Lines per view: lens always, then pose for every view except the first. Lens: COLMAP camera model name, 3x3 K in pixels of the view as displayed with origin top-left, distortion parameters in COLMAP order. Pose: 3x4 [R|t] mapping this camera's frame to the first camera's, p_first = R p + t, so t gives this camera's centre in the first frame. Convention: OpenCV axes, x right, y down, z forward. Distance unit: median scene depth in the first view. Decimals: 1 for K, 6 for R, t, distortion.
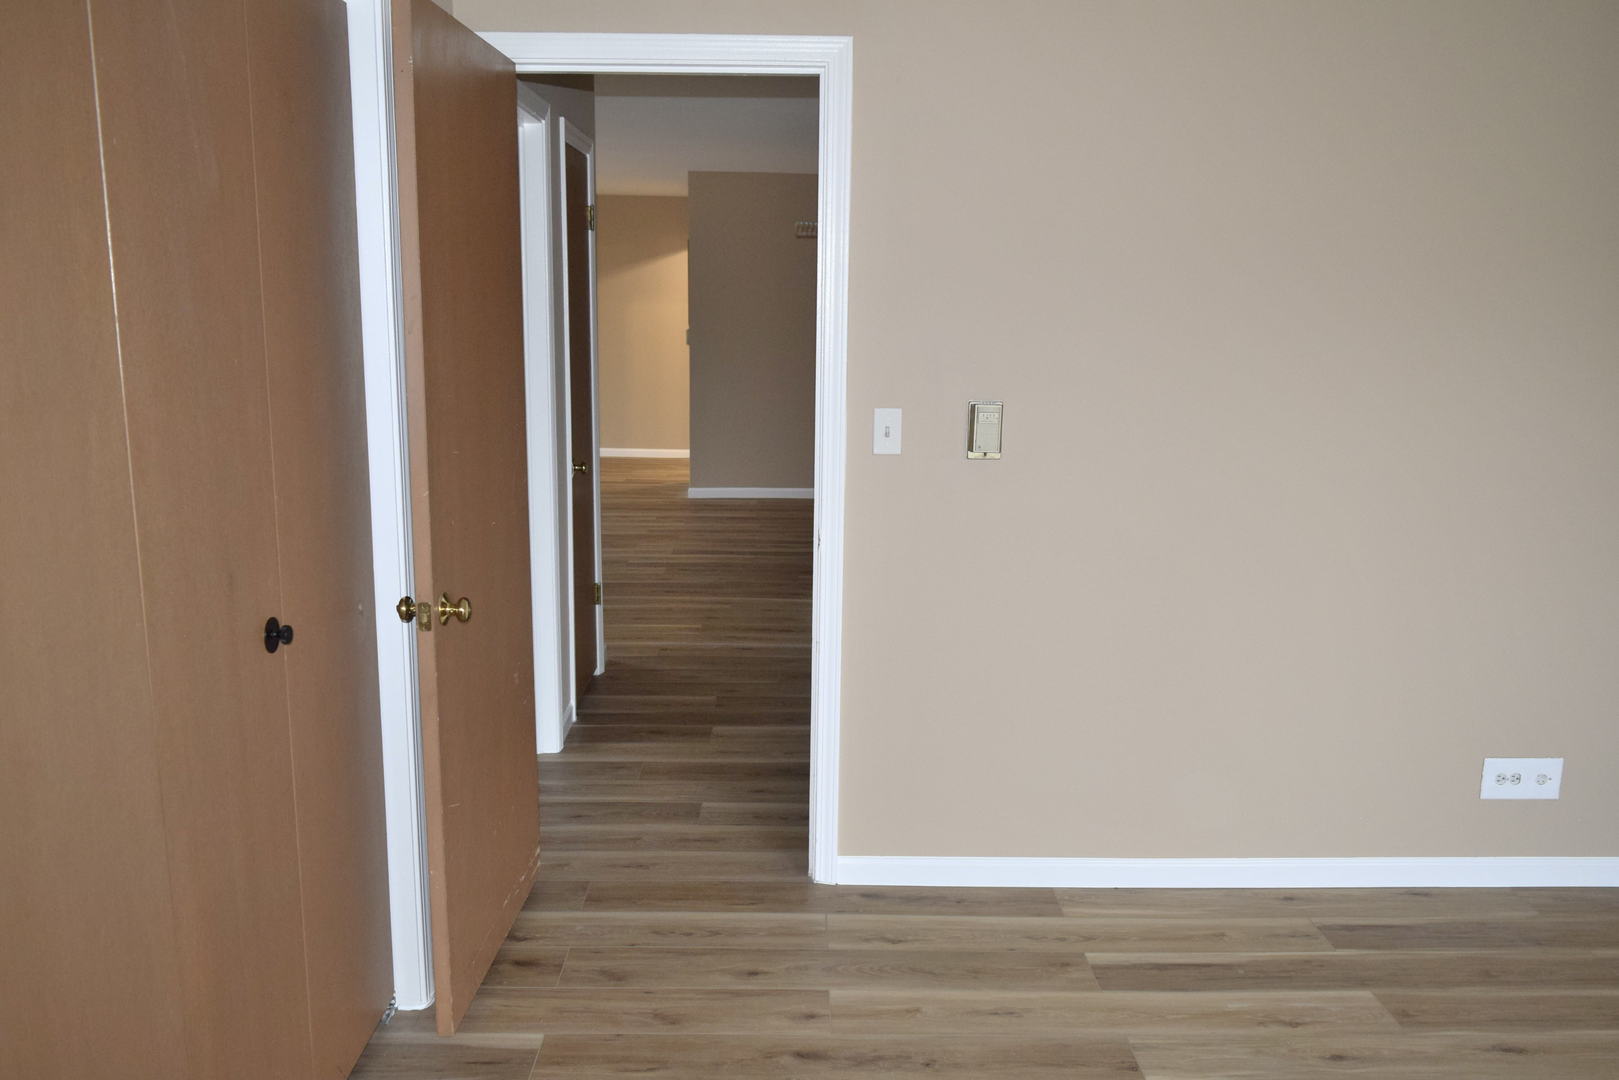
lens RADIAL K [[1250.4, 0, 809.5], [0, 1250.4, 540.0], [0, 0, 1]] dist [-0.021923, 0.008327]
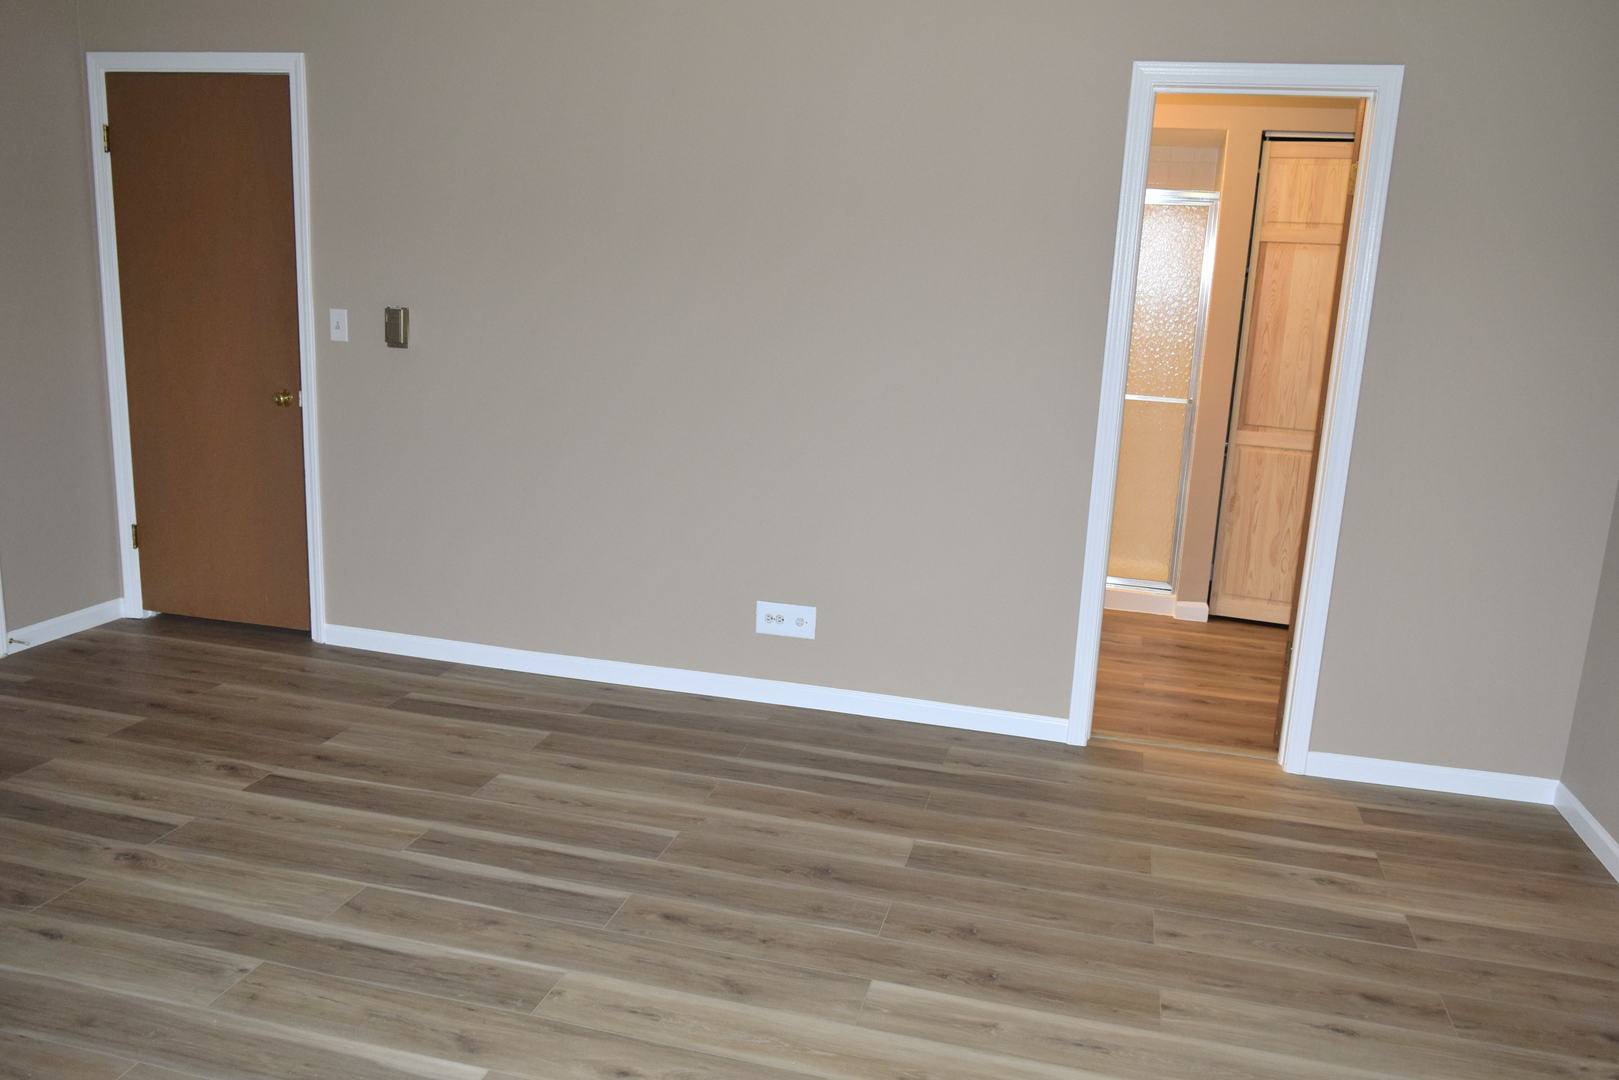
lens RADIAL K [[1250.4, 0, 809.5], [0, 1250.4, 540.0], [0, 0, 1]] dist [-0.021923, 0.008327]
pose [[0.965930, 0.088339, -0.243260, 0.967162], [-0.083554, 0.996053, 0.029937, 0.072732], [0.244945, -0.008591, 0.969499, -0.271587]]
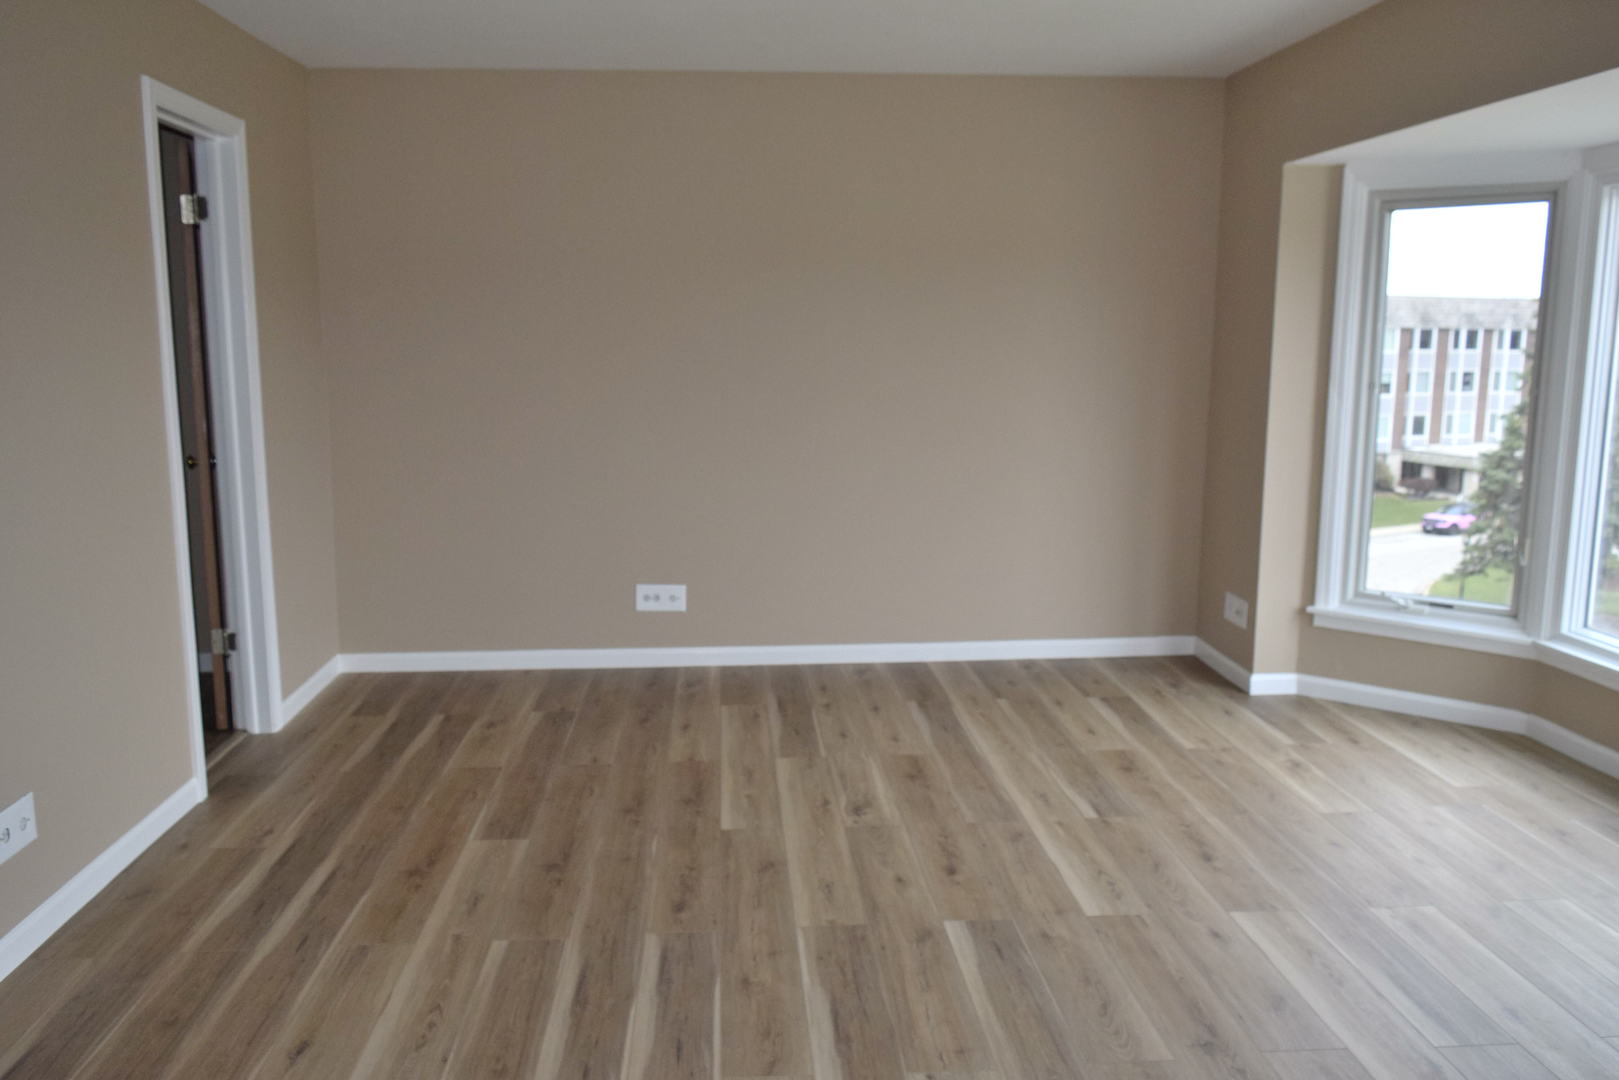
lens RADIAL K [[1250.4, 0, 809.5], [0, 1250.4, 540.0], [0, 0, 1]] dist [-0.021923, 0.008327]
pose [[-0.060511, -0.175225, 0.982667, -0.278409], [0.184232, 0.965597, 0.183526, -0.060428], [-0.981018, 0.192144, -0.026147, 0.474015]]
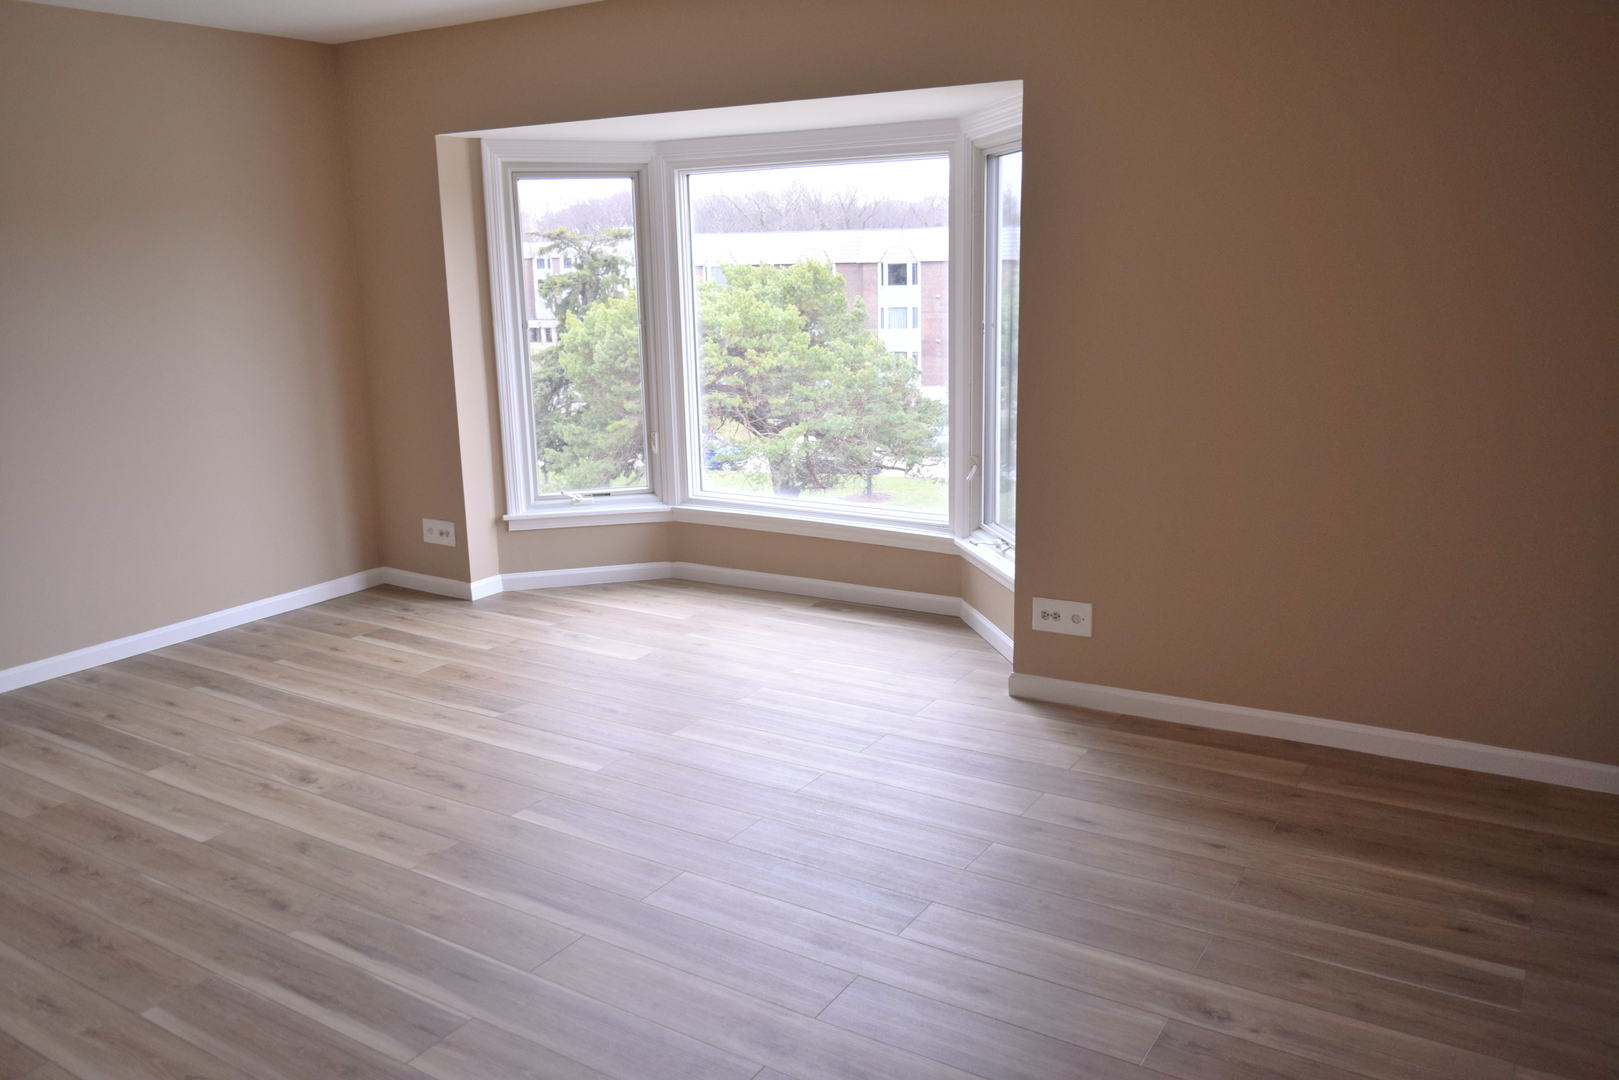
lens RADIAL K [[1261.3, 0, 809.5], [0, 1261.3, 540.0], [0, 0, 1]] dist [-0.001141, 0.002207]
pose [[-0.836262, -0.116661, 0.535776, -0.179757], [0.112654, 0.919707, 0.376095, -0.198454], [-0.536633, 0.374871, -0.755974, 1.025068]]
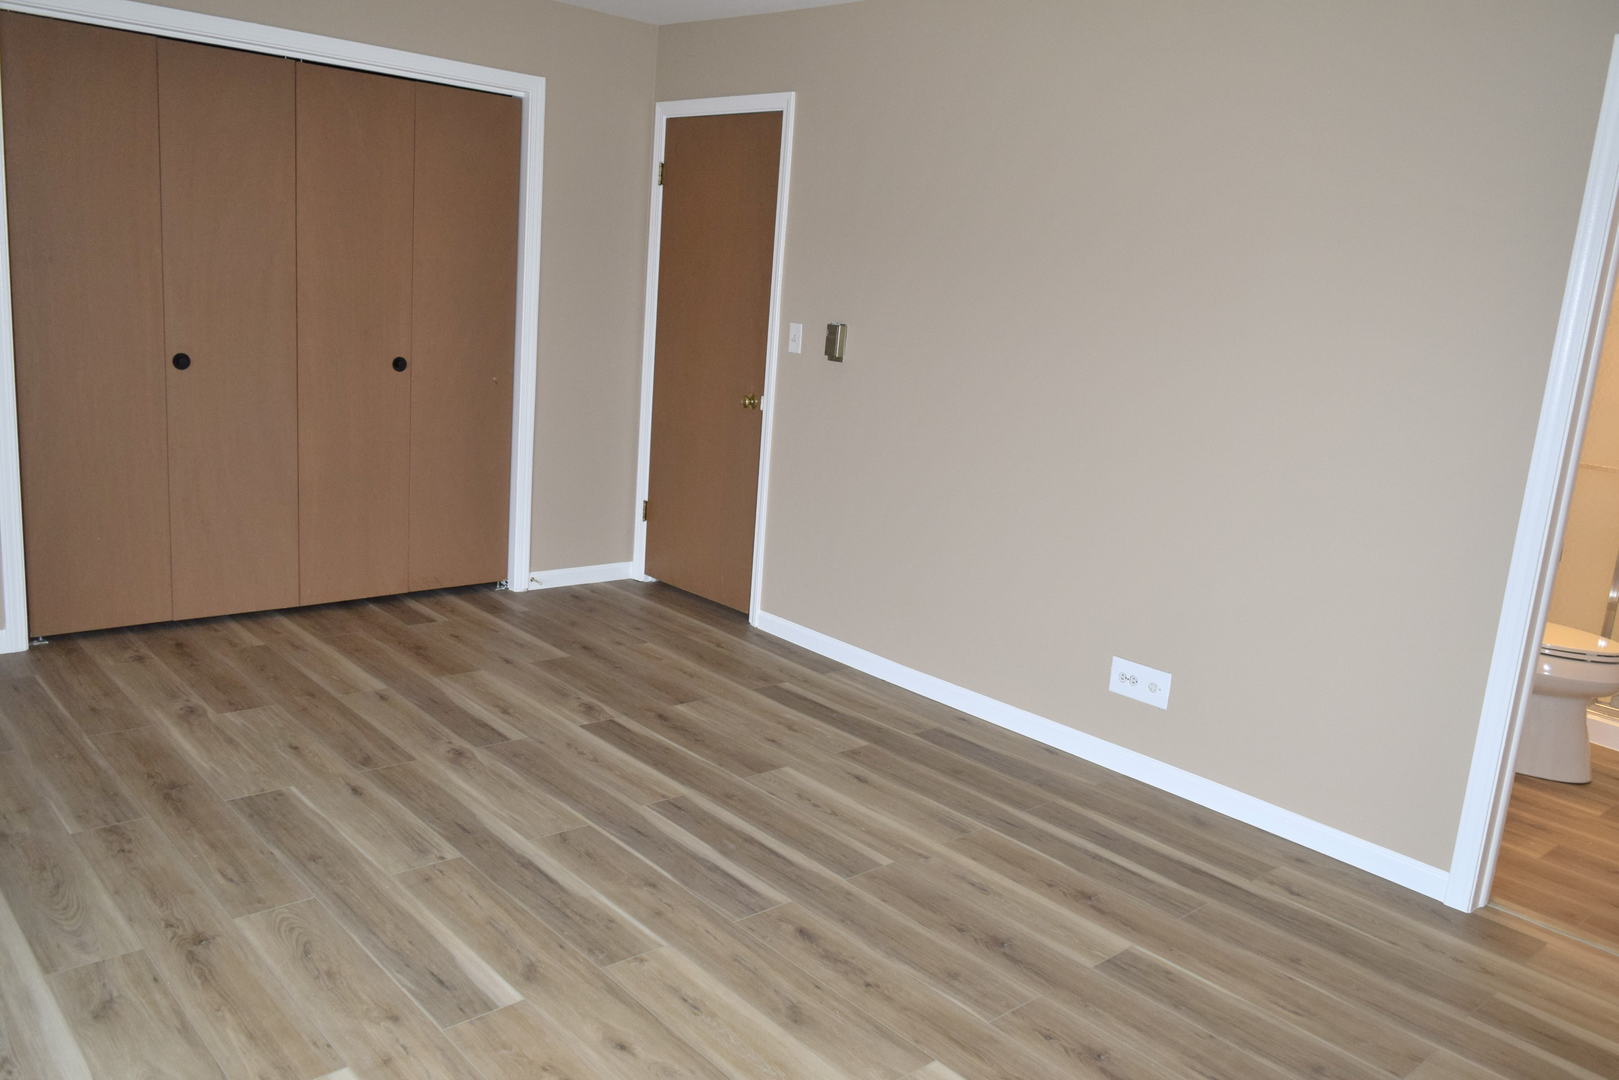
lens RADIAL K [[1250.4, 0, 809.5], [0, 1250.4, 540.0], [0, 0, 1]] dist [-0.021923, 0.008327]
pose [[0.662084, 0.194868, -0.723651, 1.270129], [-0.209029, 0.975300, 0.071388, 0.045520], [0.719689, 0.103999, 0.686464, -0.044880]]
